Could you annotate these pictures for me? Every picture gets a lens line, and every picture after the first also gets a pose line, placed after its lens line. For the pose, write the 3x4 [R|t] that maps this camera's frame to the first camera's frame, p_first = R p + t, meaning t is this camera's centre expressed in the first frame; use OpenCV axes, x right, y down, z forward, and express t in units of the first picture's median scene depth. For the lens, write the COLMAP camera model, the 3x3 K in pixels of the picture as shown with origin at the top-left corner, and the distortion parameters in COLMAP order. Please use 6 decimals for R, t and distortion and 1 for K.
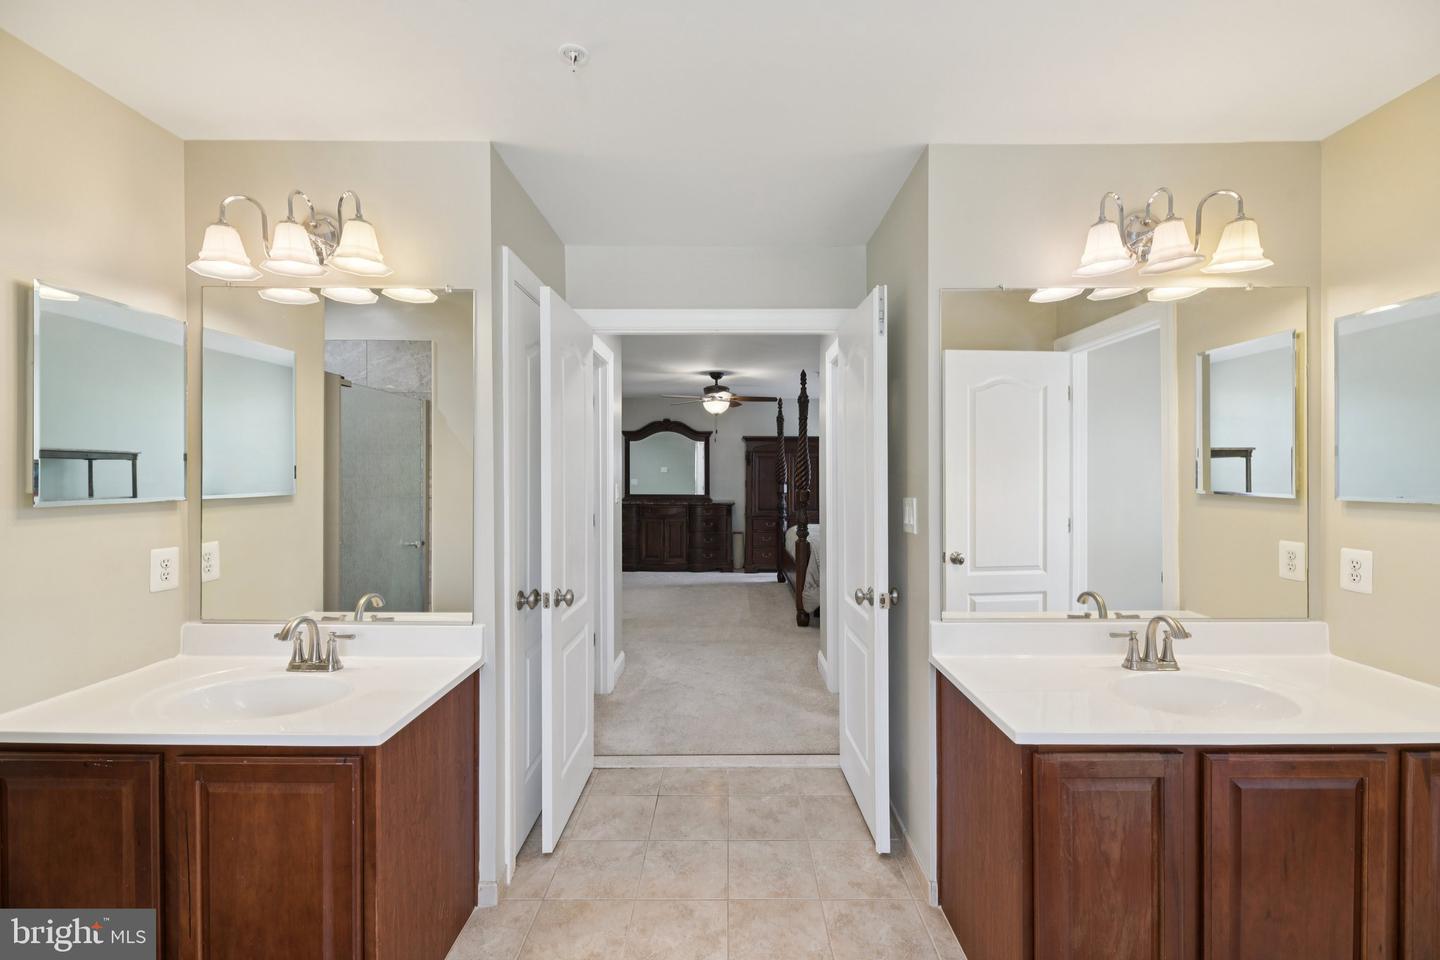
lens RADIAL K [[584.8, 0, 726.9], [0, 584.8, 472.1], [0, 0, 1]] dist [0.010762, -0.003258]
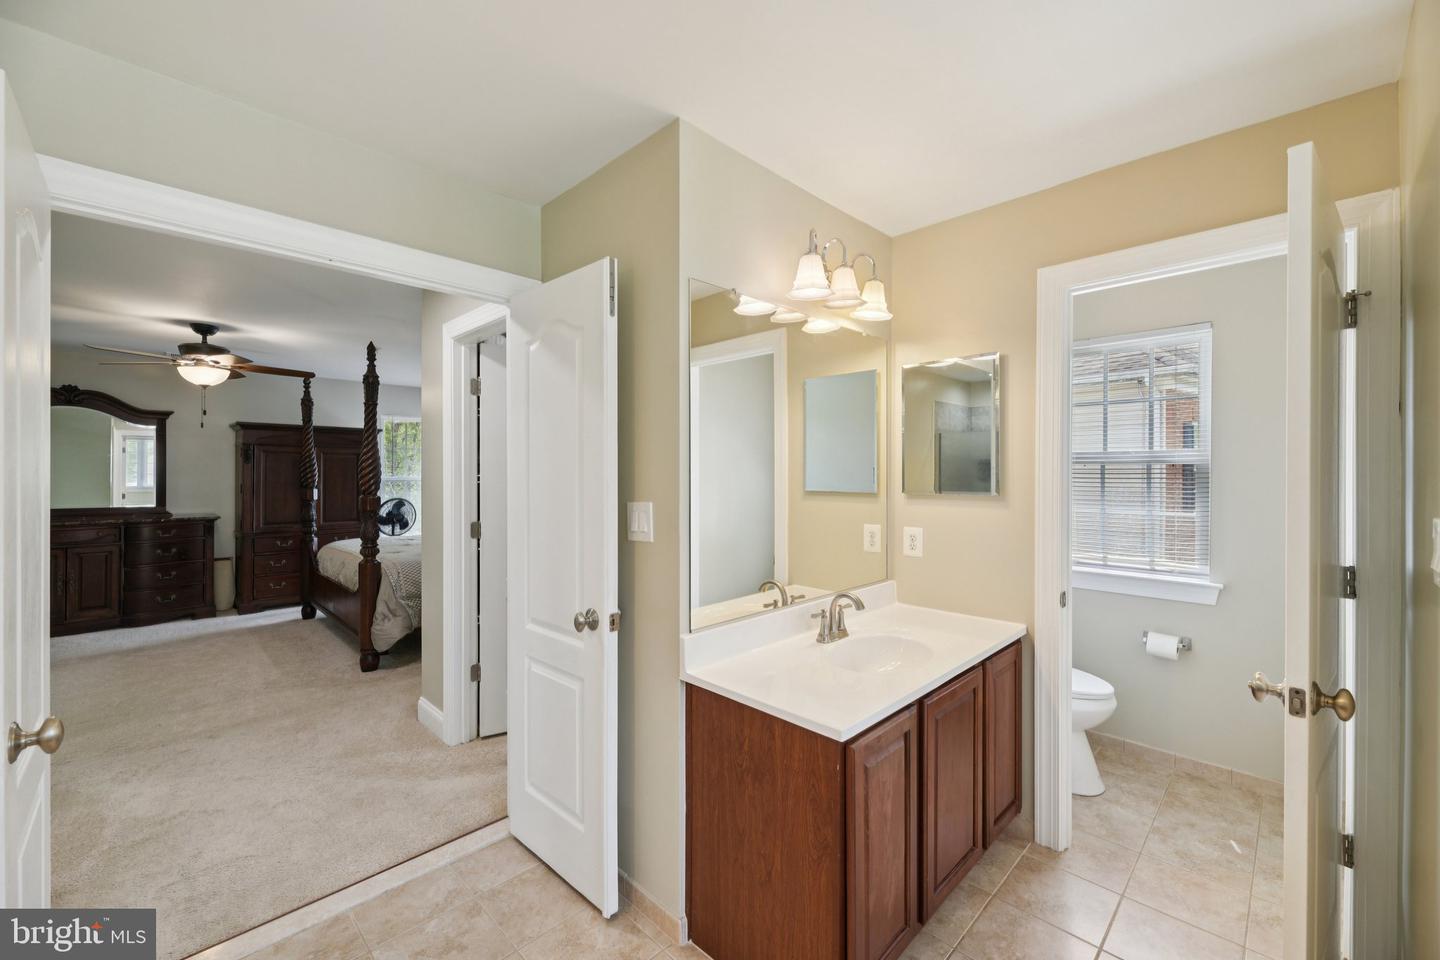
lens RADIAL K [[584.8, 0, 724.0], [0, 584.8, 470.4], [0, 0, 1]] dist [0.010762, -0.003258]
pose [[0.699012, 0.004376, 0.715096, -0.182751], [-0.001644, 0.999988, -0.004512, -0.000735], [-0.715108, 0.001978, 0.699011, 0.211792]]
